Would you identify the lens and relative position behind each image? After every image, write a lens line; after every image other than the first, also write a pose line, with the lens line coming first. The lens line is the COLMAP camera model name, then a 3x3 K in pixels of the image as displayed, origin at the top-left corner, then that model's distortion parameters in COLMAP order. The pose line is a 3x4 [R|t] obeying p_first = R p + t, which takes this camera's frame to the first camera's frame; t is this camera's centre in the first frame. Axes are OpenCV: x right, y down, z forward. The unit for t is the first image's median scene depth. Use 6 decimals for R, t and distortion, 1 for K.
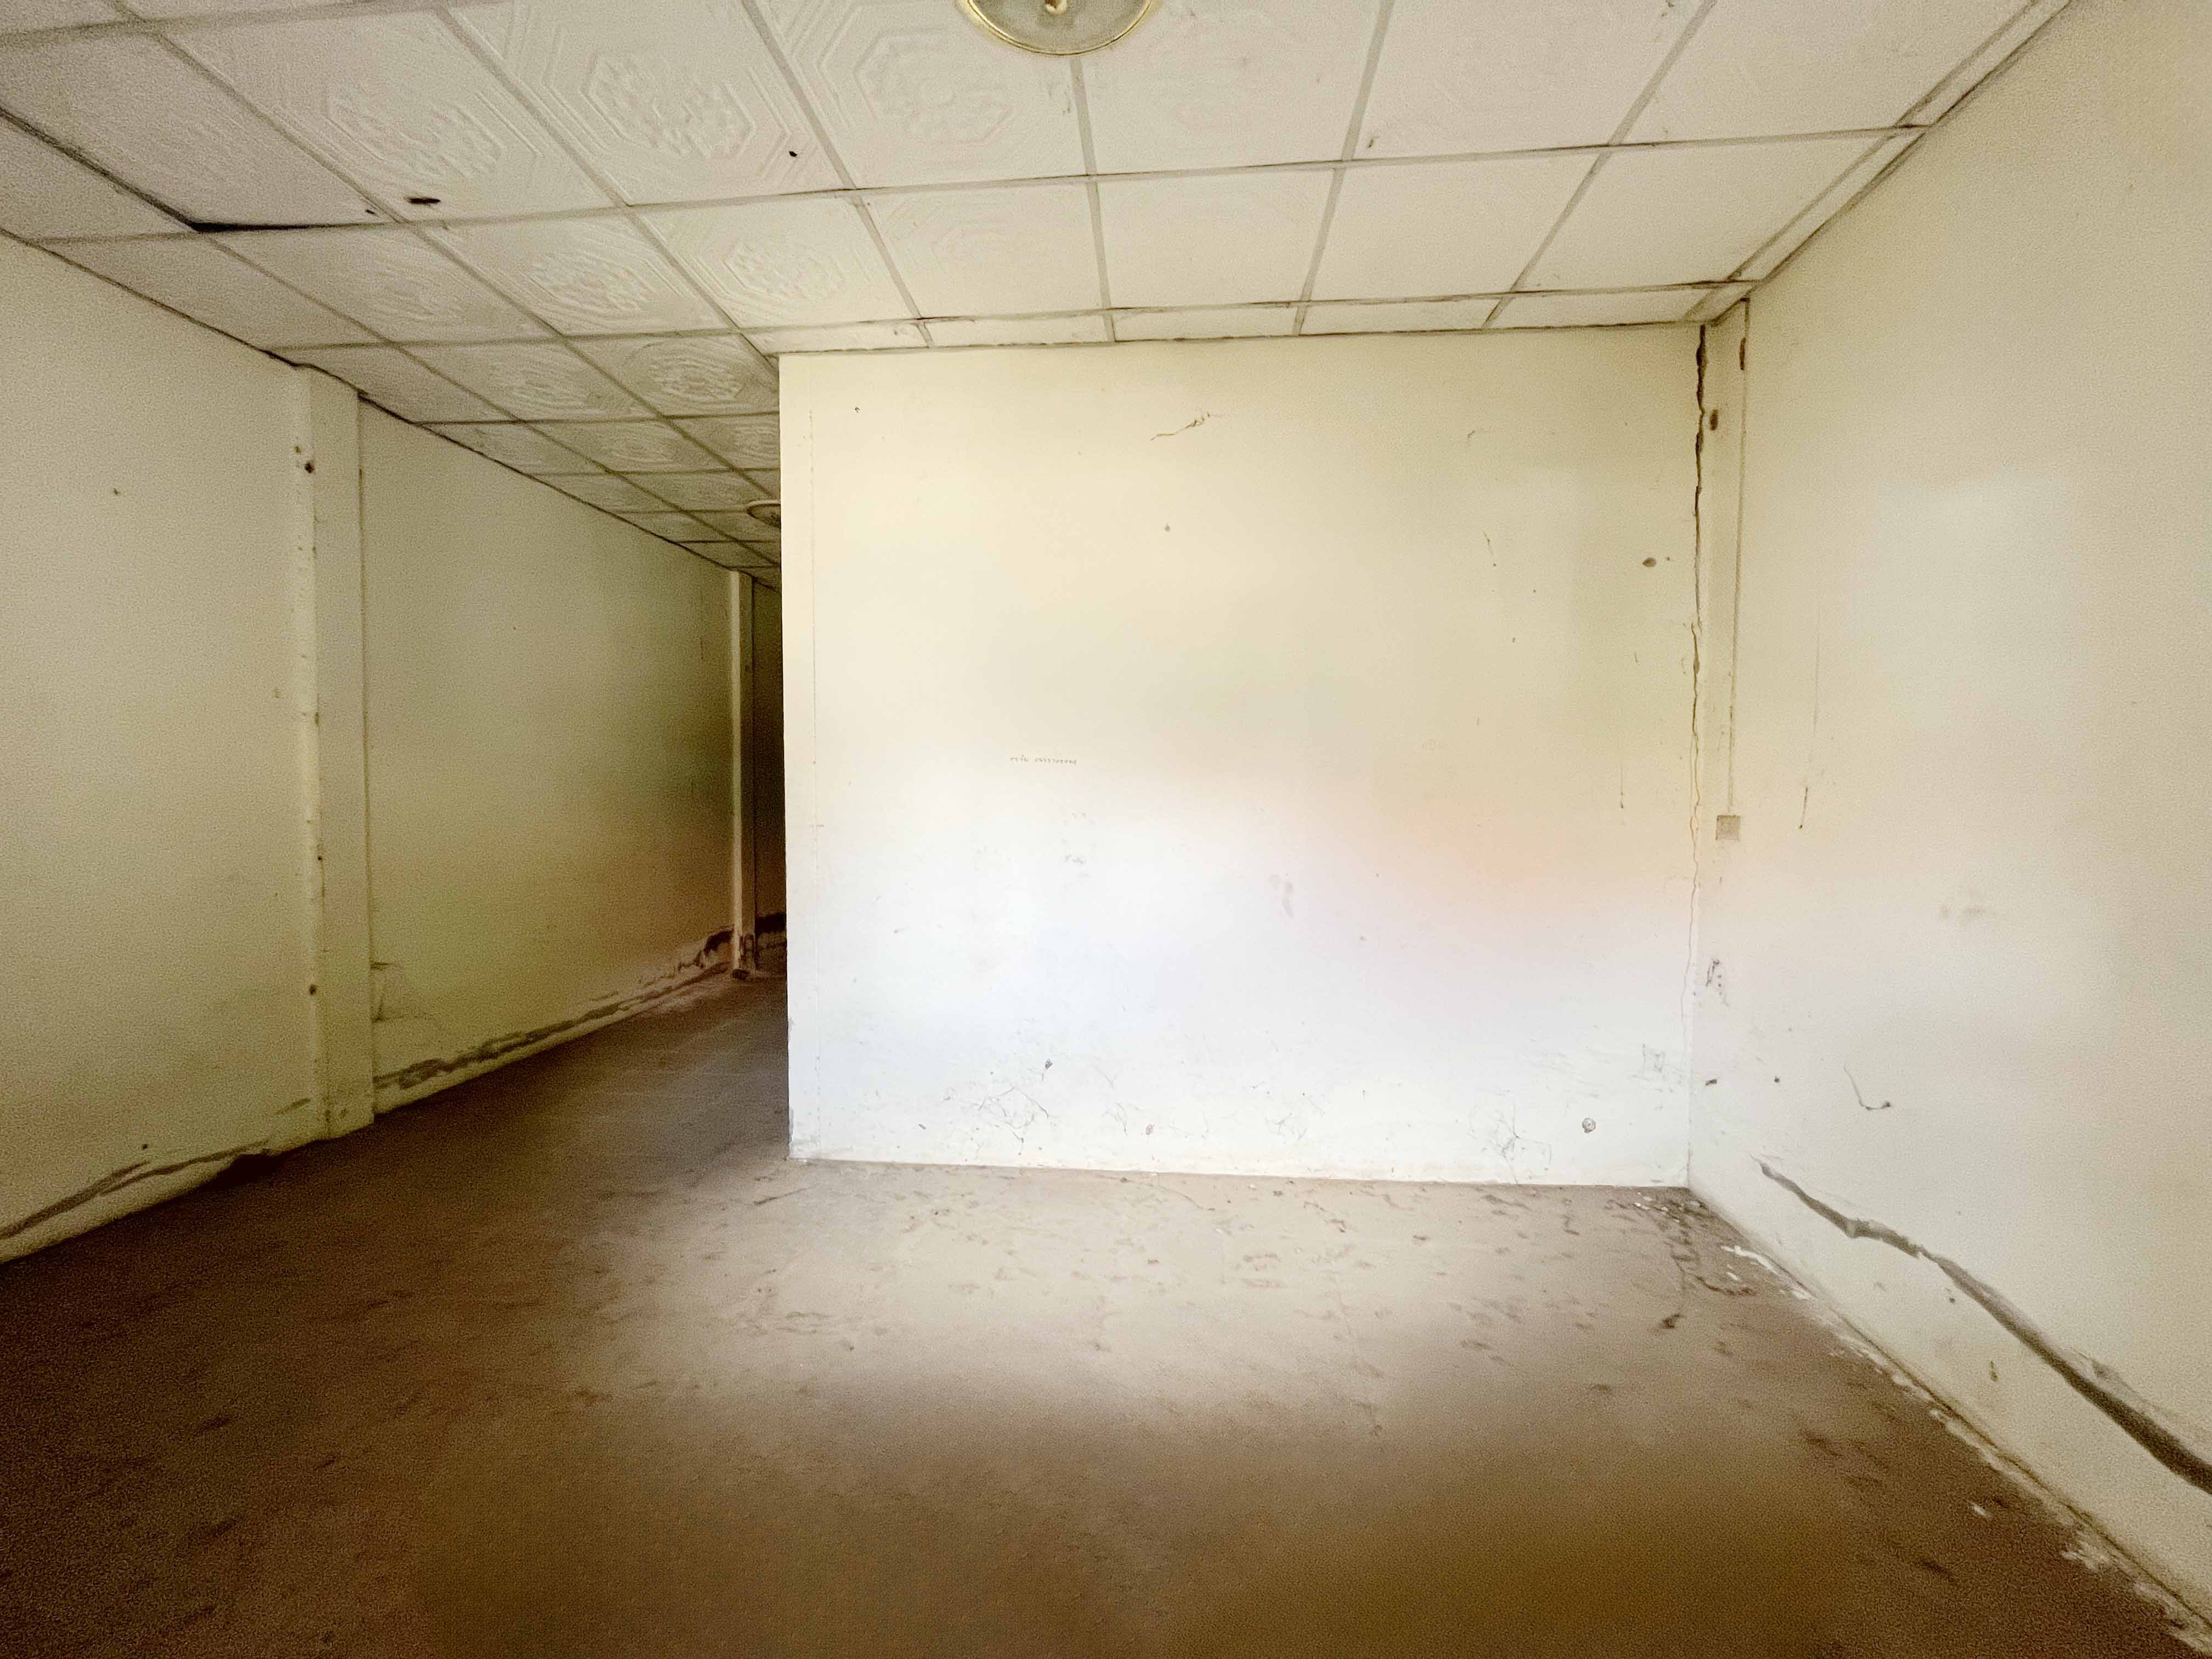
lens RADIAL K [[889.1, 0, 1097.3], [0, 889.1, 832.8], [0, 0, 1]] dist [-0.003253, 0.000294]
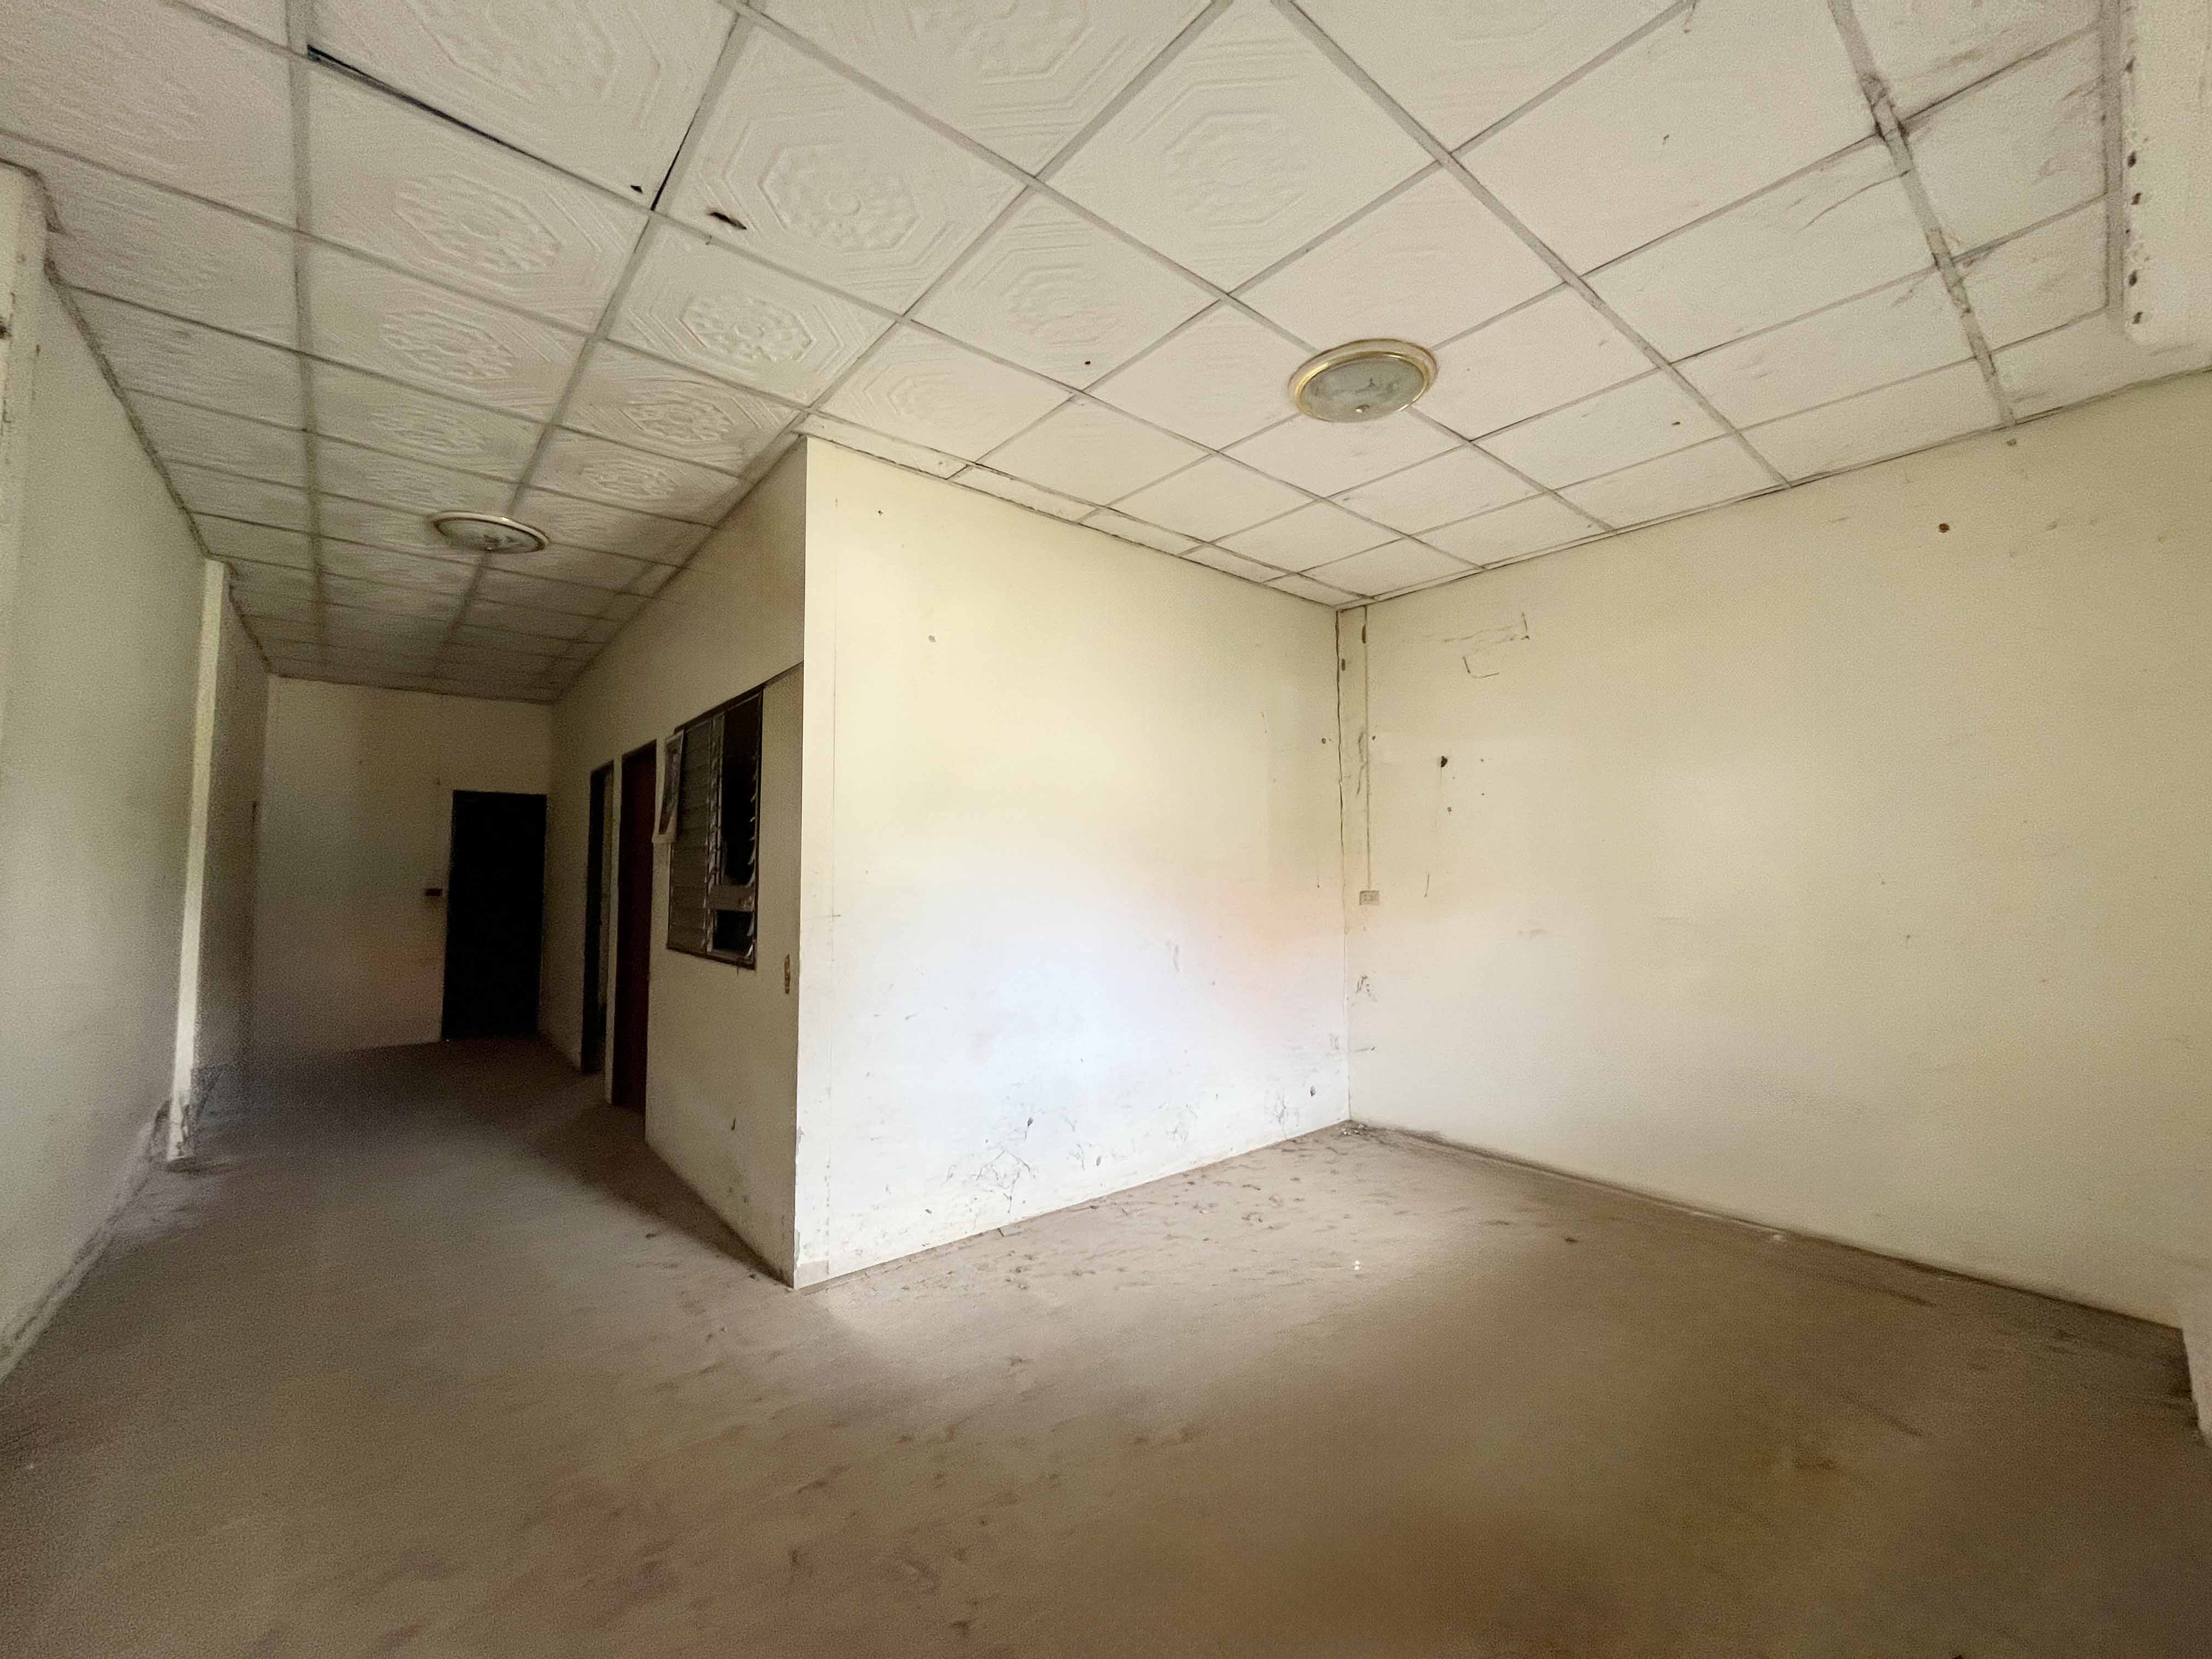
lens RADIAL K [[889.1, 0, 1107.2], [0, 889.1, 834.1], [0, 0, 1]] dist [-0.003253, 0.000294]
pose [[0.710093, 0.031038, 0.703424, -0.844393], [0.037937, 0.995890, -0.082240, -0.005974], [-0.703086, 0.085083, 0.705997, 0.116245]]
